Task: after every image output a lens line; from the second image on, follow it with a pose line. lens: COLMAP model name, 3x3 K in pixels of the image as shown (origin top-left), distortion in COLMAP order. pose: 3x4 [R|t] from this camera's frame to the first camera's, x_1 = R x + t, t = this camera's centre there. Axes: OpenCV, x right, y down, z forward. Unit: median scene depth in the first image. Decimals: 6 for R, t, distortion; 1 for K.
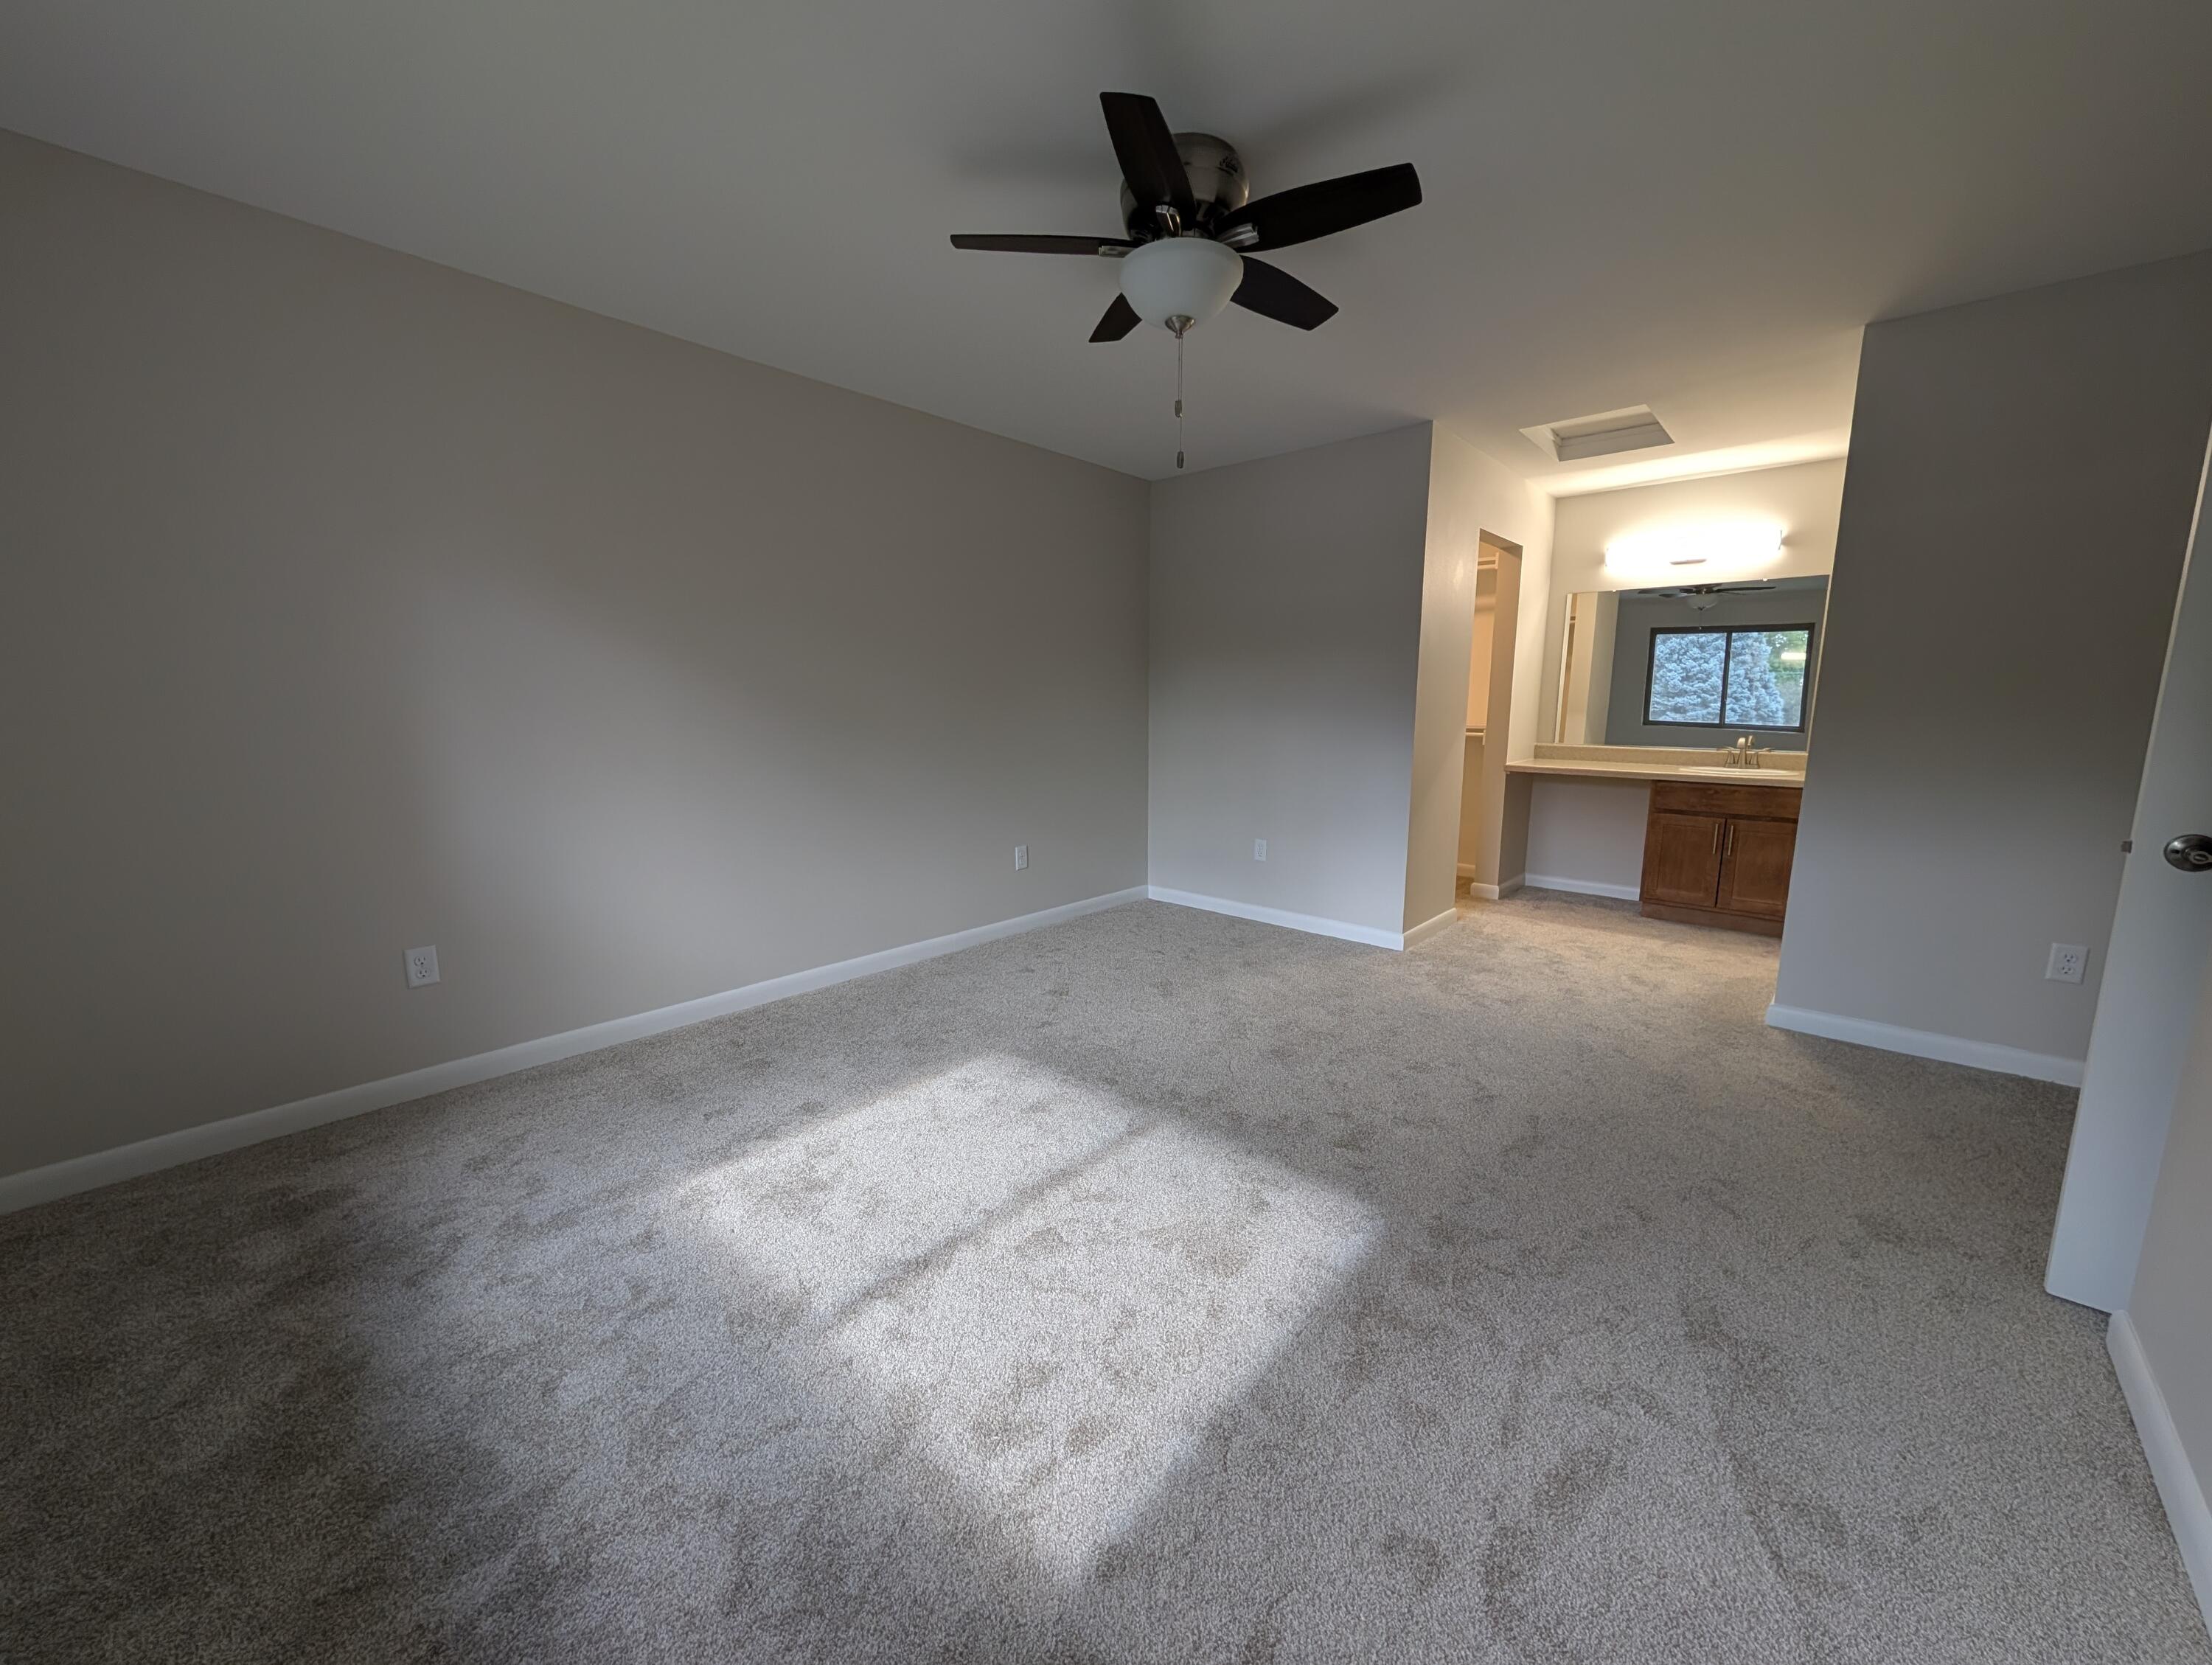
lens RADIAL K [[829.5, 0, 1111.3], [0, 829.5, 833.6], [0, 0, 1]] dist [0.000414, -0.000113]
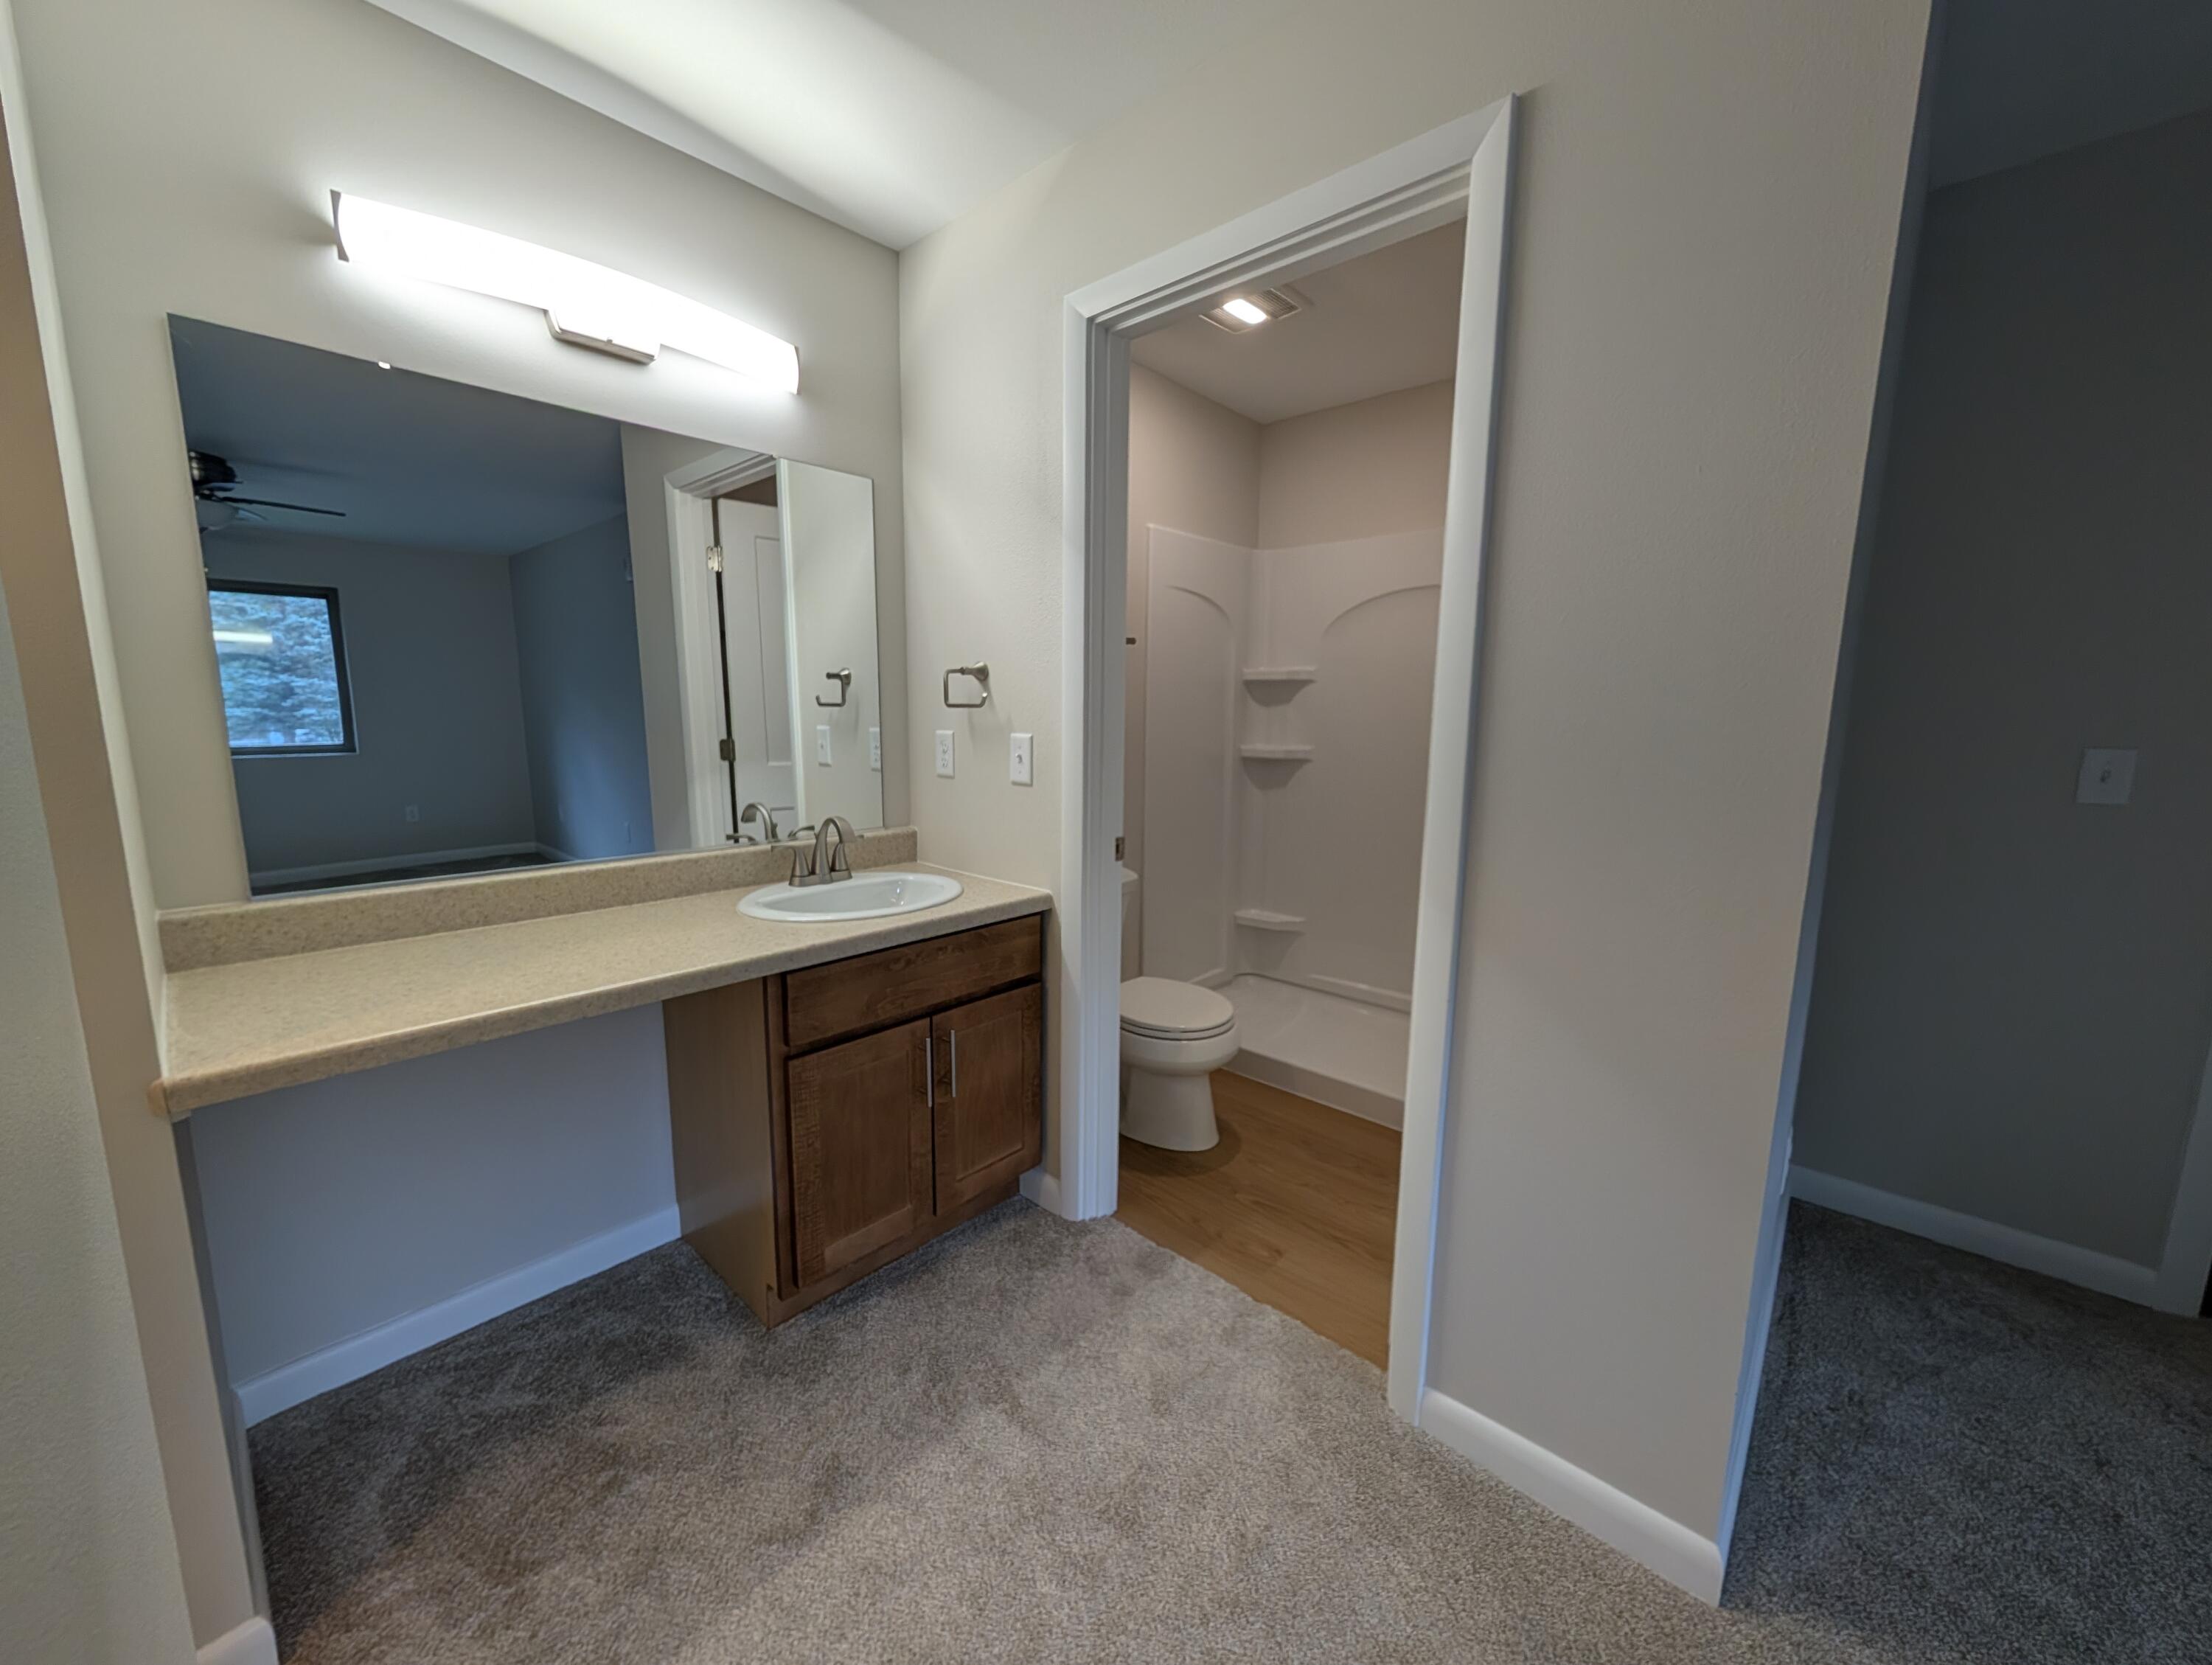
lens RADIAL K [[829.5, 0, 1111.3], [0, 829.5, 833.6], [0, 0, 1]] dist [0.000414, -0.000113]
pose [[-0.022487, -0.151428, 0.988212, 0.333216], [0.147645, 0.977121, 0.153088, -0.164579], [-0.988785, 0.149347, 0.000385, 0.902378]]
